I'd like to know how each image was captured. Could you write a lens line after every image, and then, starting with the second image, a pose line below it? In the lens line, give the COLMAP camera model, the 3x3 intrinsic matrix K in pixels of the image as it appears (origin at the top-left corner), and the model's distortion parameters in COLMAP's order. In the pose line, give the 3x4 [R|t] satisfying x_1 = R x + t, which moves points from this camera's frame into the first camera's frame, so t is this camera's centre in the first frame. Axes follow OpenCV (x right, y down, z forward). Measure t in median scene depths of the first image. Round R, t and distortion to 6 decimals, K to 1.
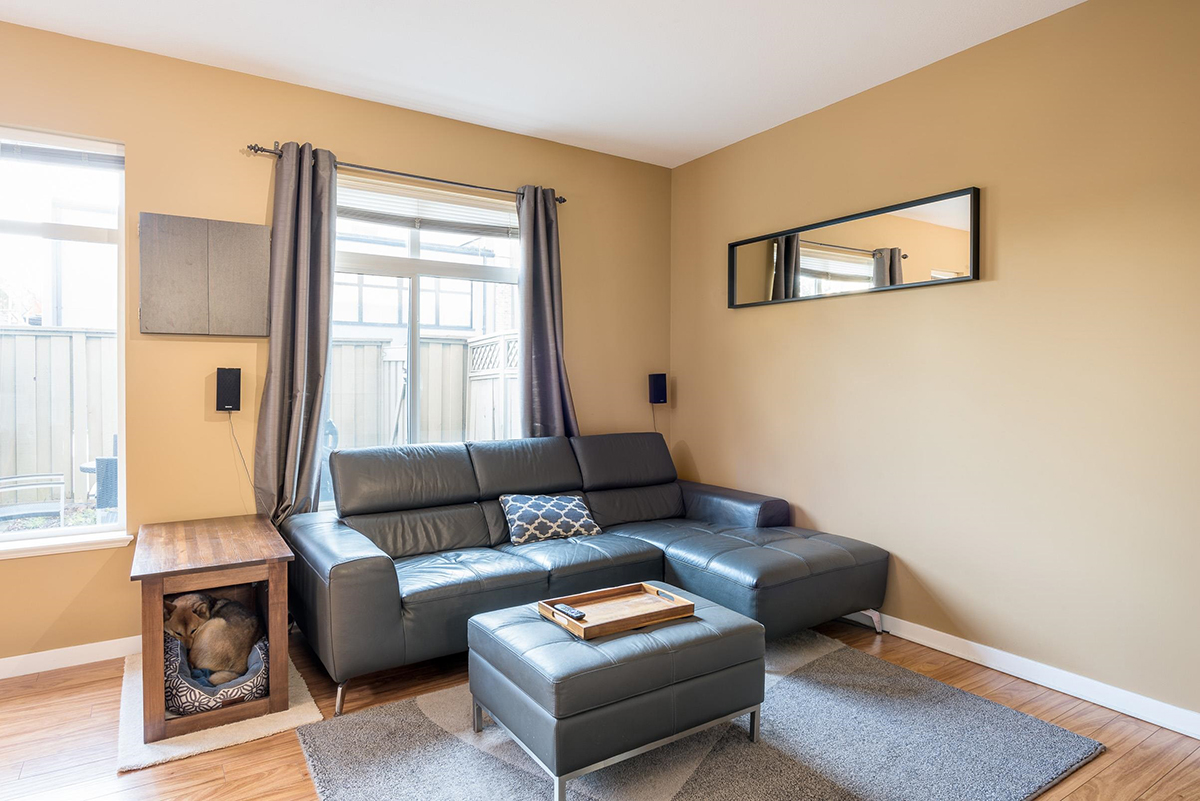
lens RADIAL K [[684.3, 0, 600.0], [0, 684.3, 400.5], [0, 0, 1]] dist [-0.002884, -0.001663]
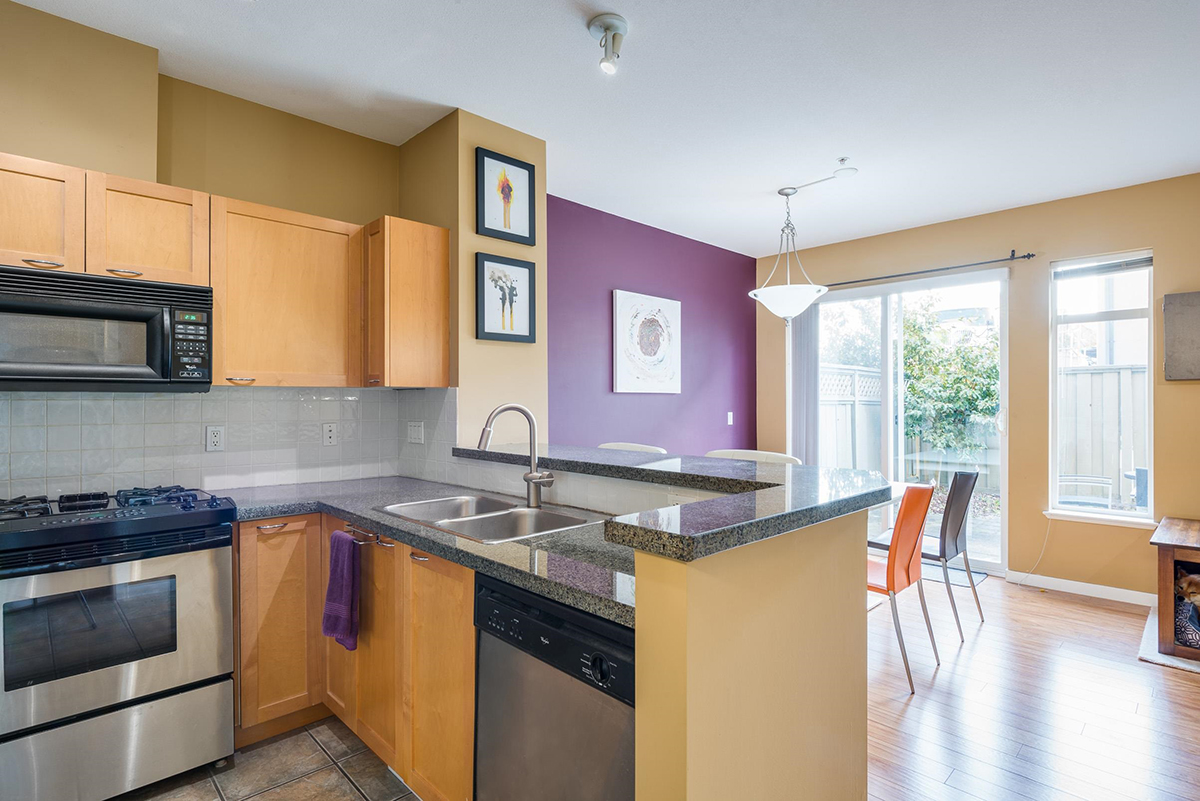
lens RADIAL K [[597.6, 0, 602.5], [0, 597.6, 401.0], [0, 0, 1]] dist [-0.004800, -0.001475]
pose [[0.190923, -0.010712, -0.981547, 0.338887], [-0.018103, 0.999732, -0.014432, -0.018023], [0.981438, 0.020524, 0.190677, -0.407798]]
